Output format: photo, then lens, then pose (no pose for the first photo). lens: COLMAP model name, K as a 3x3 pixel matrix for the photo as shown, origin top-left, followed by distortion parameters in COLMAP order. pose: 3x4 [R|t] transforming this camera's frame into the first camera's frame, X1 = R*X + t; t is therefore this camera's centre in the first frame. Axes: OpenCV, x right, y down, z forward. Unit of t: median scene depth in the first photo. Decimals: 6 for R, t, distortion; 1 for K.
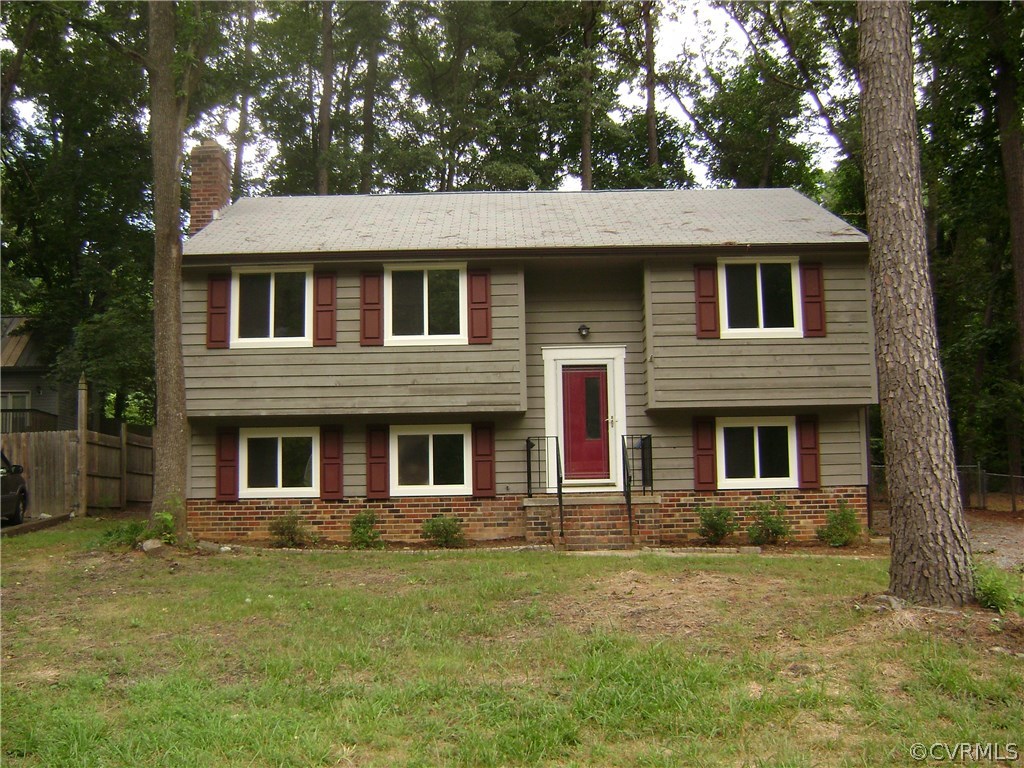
lens RADIAL K [[1065.6, 0, 503.2], [0, 1065.6, 402.2], [0, 0, 1]] dist [-0.130146, 0.024855]
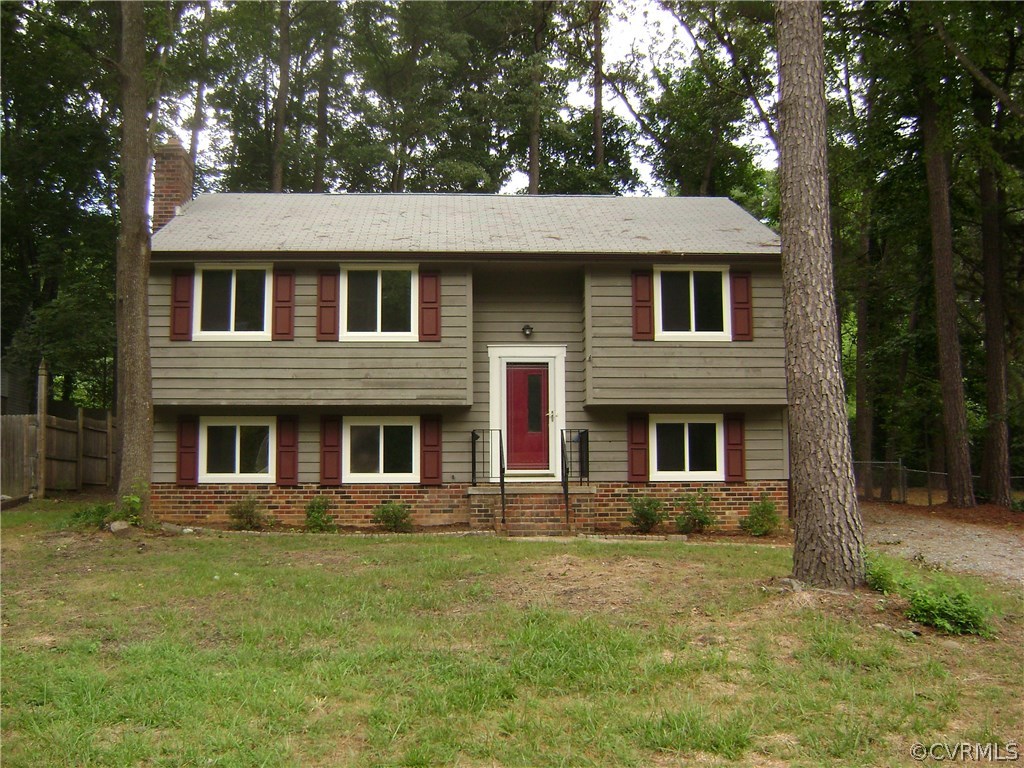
lens RADIAL K [[1065.6, 0, 503.2], [0, 1065.6, 402.2], [0, 0, 1]] dist [-0.130146, 0.024855]
pose [[0.998444, 0.017609, 0.052907, -0.003724], [-0.018249, 0.999766, 0.011641, -0.007503], [-0.052689, -0.012588, 0.998532, -0.065237]]
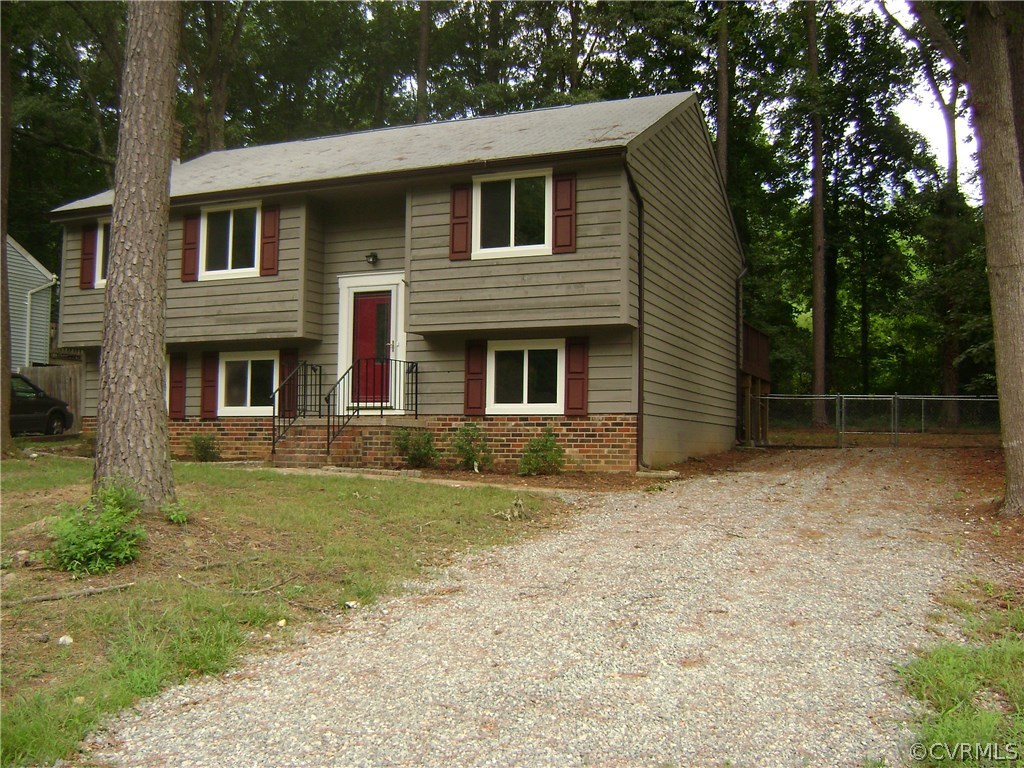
lens RADIAL K [[1066.1, 0, 512.9], [0, 1066.1, 401.3], [0, 0, 1]] dist [-0.131830, 0.037253]
pose [[0.920949, 0.009137, -0.389575, 0.618759], [0.013701, 0.998348, 0.055804, 0.015826], [0.389441, -0.056730, 0.919303, 0.107649]]
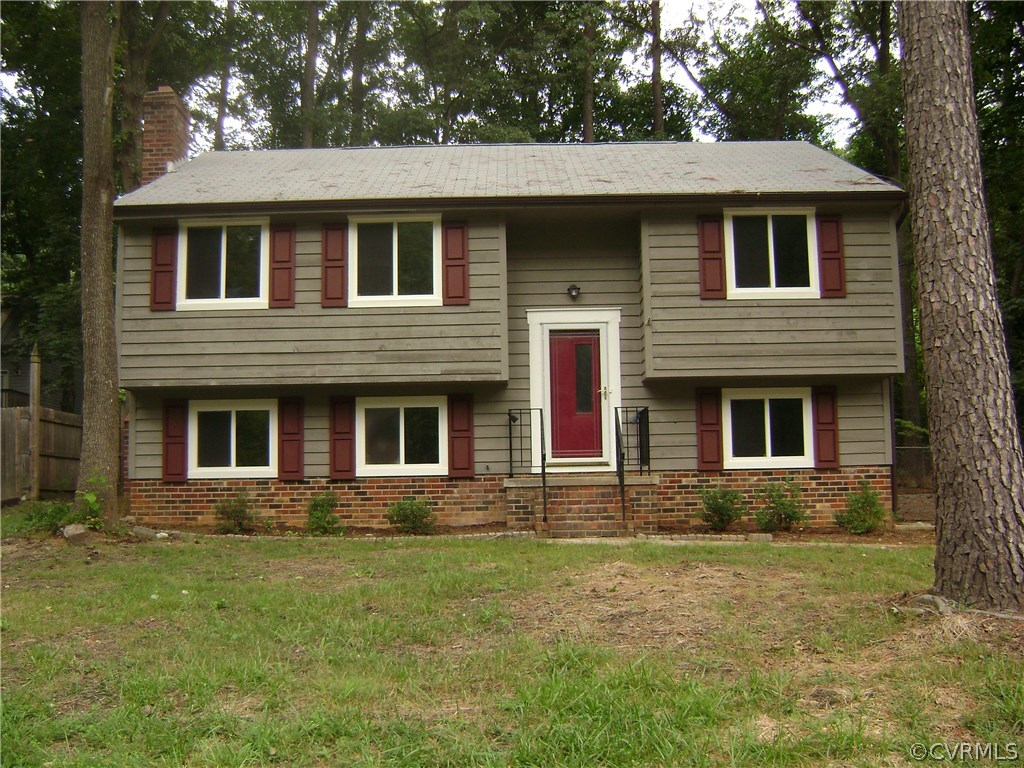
lens RADIAL K [[1066.1, 0, 512.9], [0, 1066.1, 401.3], [0, 0, 1]] dist [-0.131830, 0.037253]
pose [[1.000000, 0.000507, -0.000182, 0.025784], [-0.000505, 0.999933, 0.011528, 0.015161], [0.000188, -0.011528, 0.999934, 0.111071]]
